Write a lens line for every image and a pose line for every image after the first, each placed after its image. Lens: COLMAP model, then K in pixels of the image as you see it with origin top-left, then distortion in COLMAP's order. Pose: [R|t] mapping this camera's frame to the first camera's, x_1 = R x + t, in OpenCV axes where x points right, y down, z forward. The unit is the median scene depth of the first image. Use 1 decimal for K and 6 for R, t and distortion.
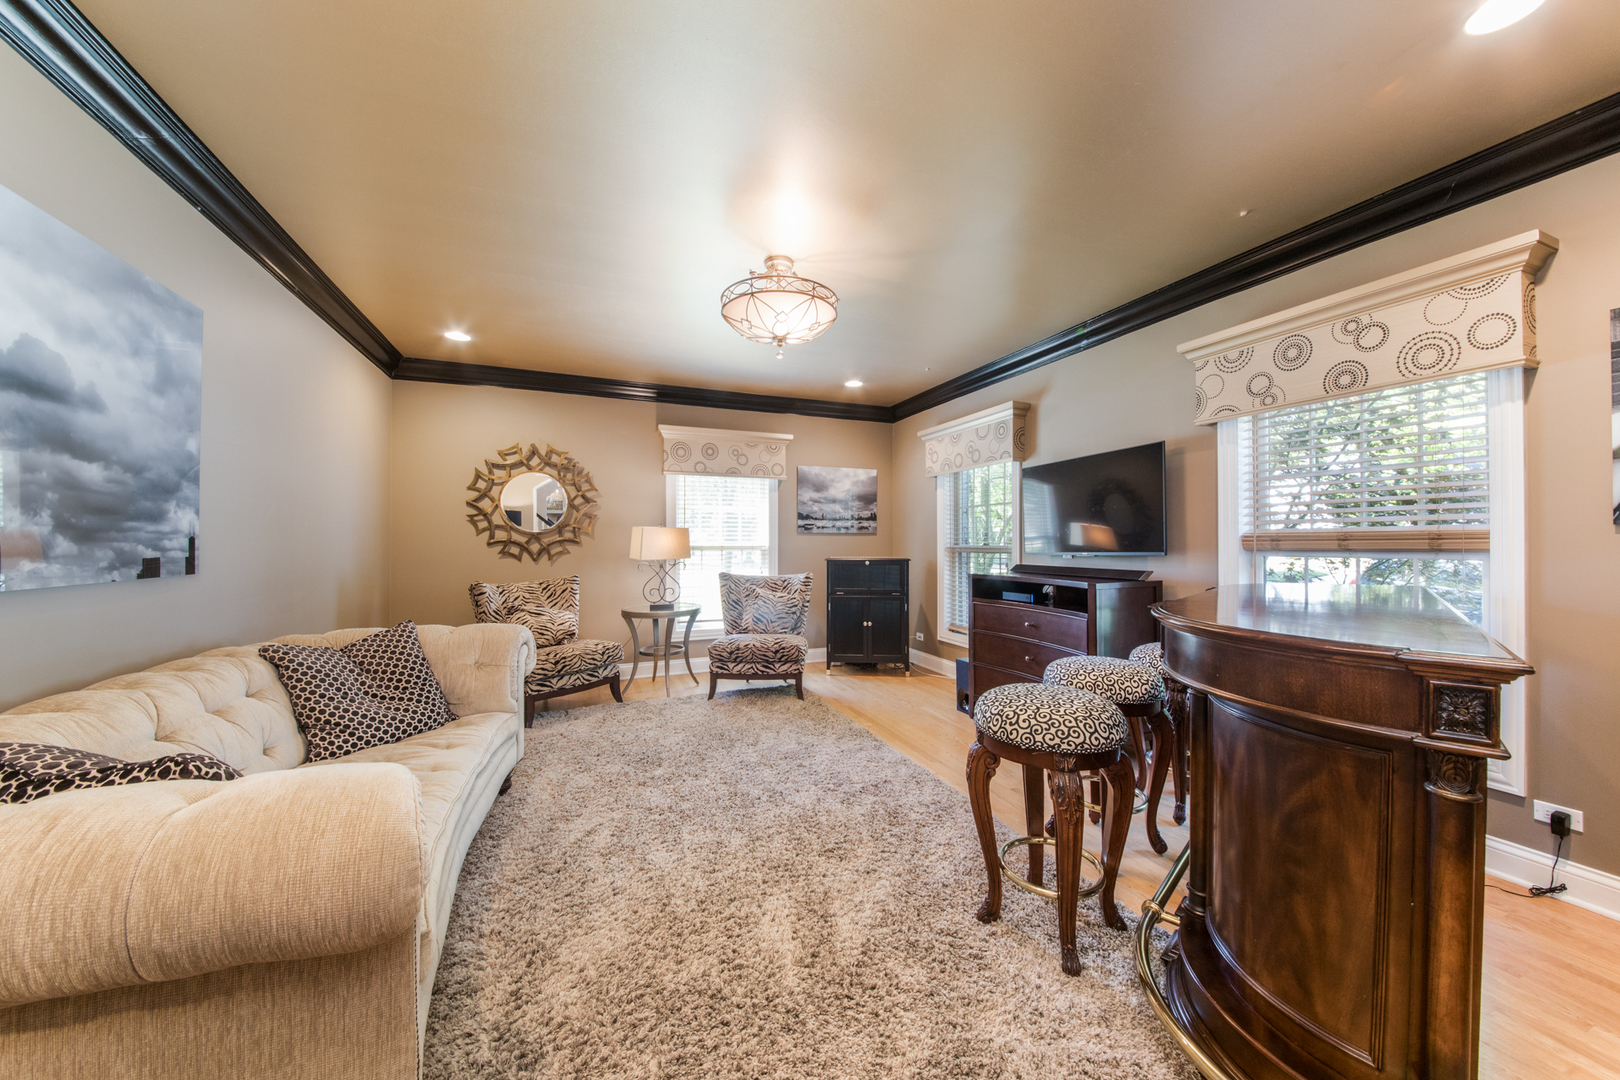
lens RADIAL K [[599.5, 0, 823.4], [0, 599.5, 539.7], [0, 0, 1]] dist [0.002431, -0.004359]
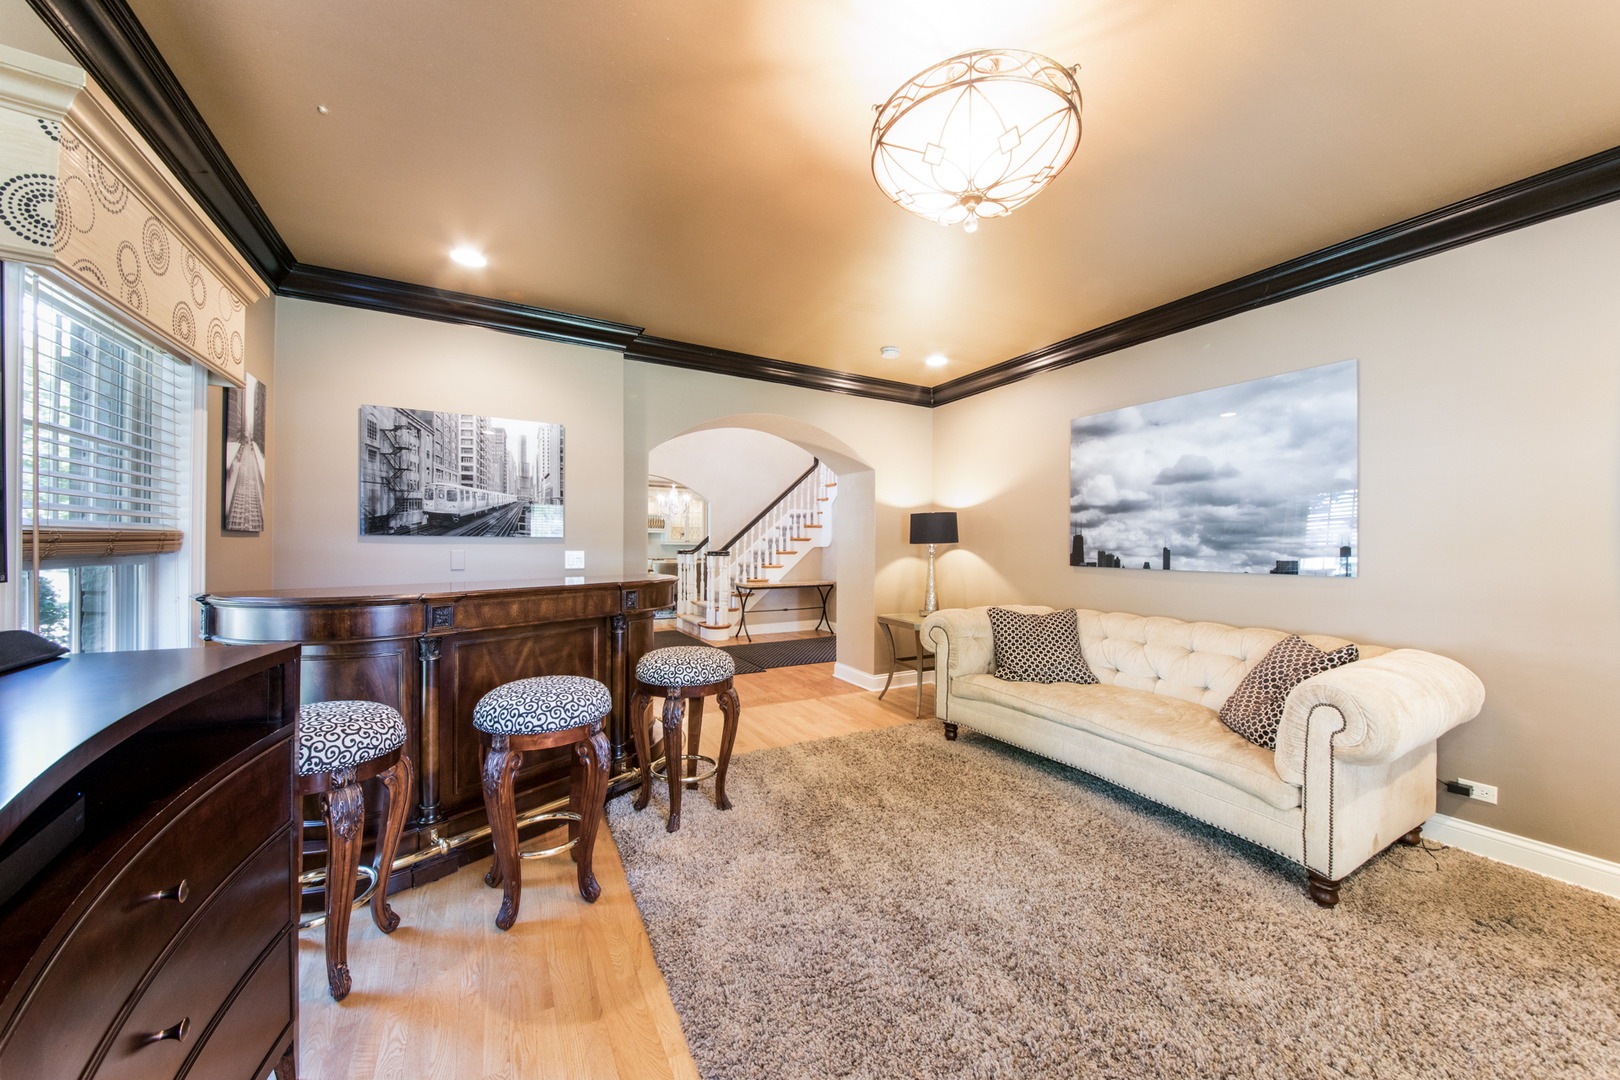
lens RADIAL K [[599.5, 0, 809.1], [0, 599.5, 538.0], [0, 0, 1]] dist [0.002431, -0.004359]
pose [[-0.988579, -0.010346, -0.150350, 0.115013], [-0.008846, 0.999904, -0.010646, -0.000157], [0.150446, -0.009195, -0.988576, 0.936976]]
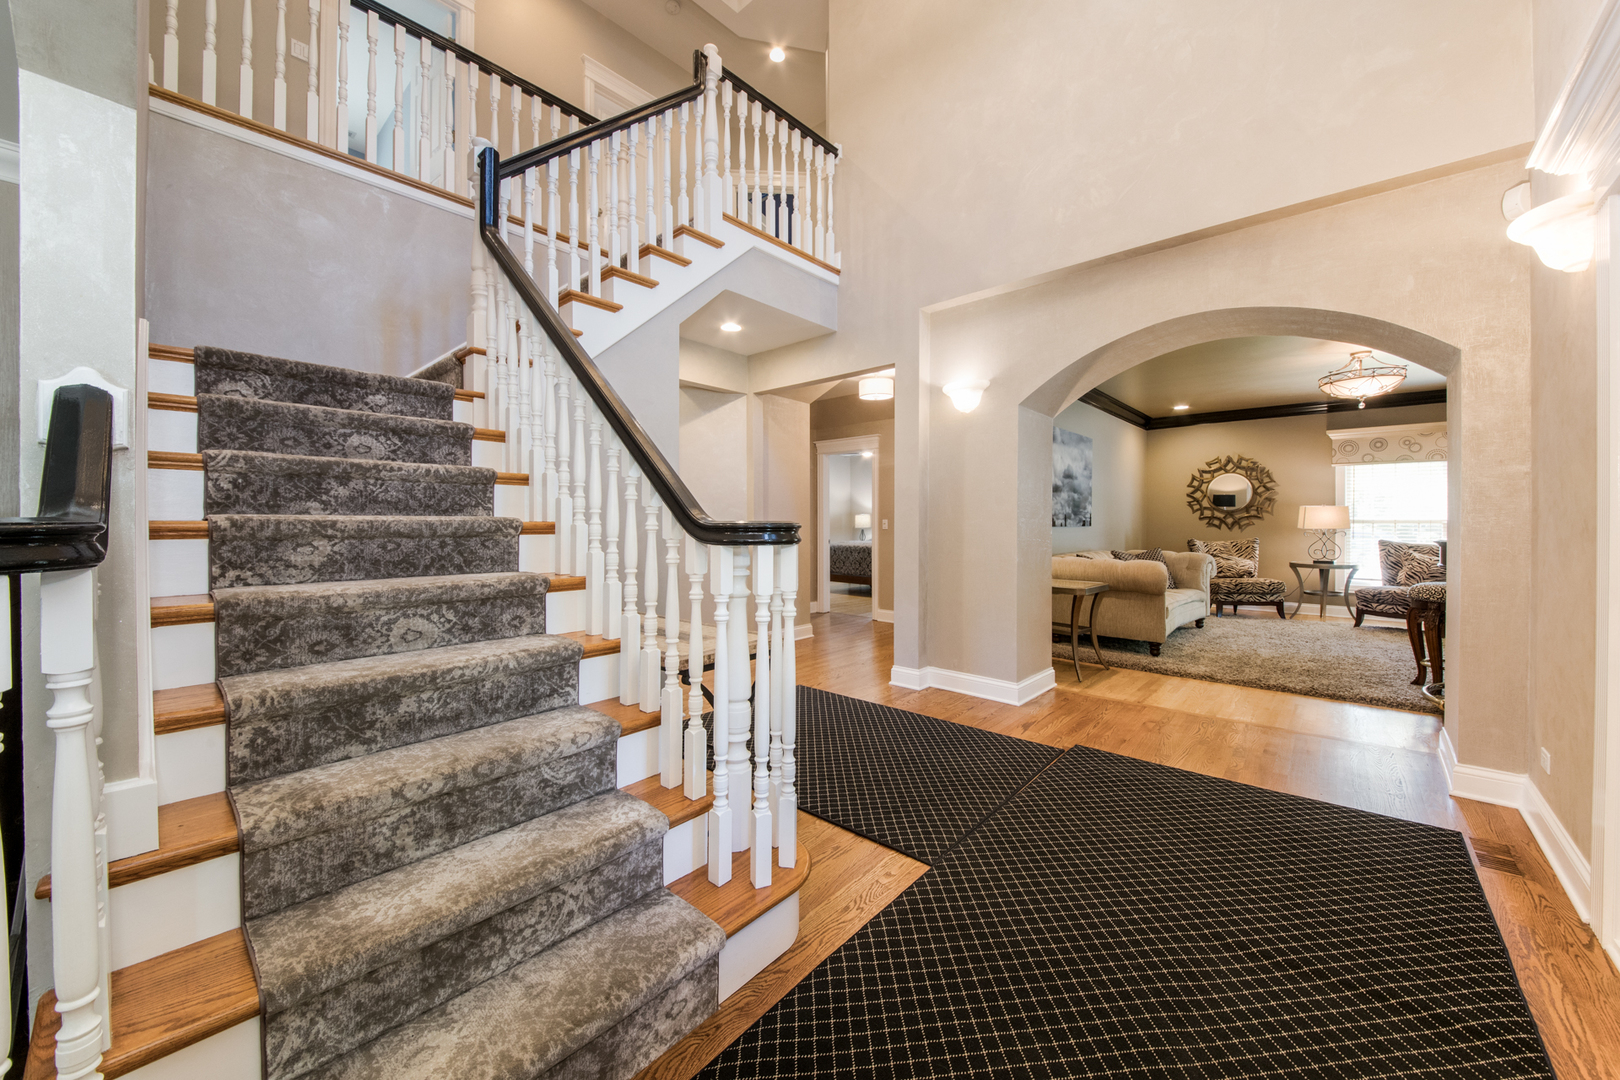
lens RADIAL K [[617.1, 0, 821.2], [0, 617.1, 524.8], [0, 0, 1]] dist [-0.005656, -0.001587]
pose [[0.465899, 0.002647, -0.884834, 0.472700], [0.003906, 0.999980, 0.005049, 0.011771], [0.884829, -0.005808, 0.465880, -0.741838]]
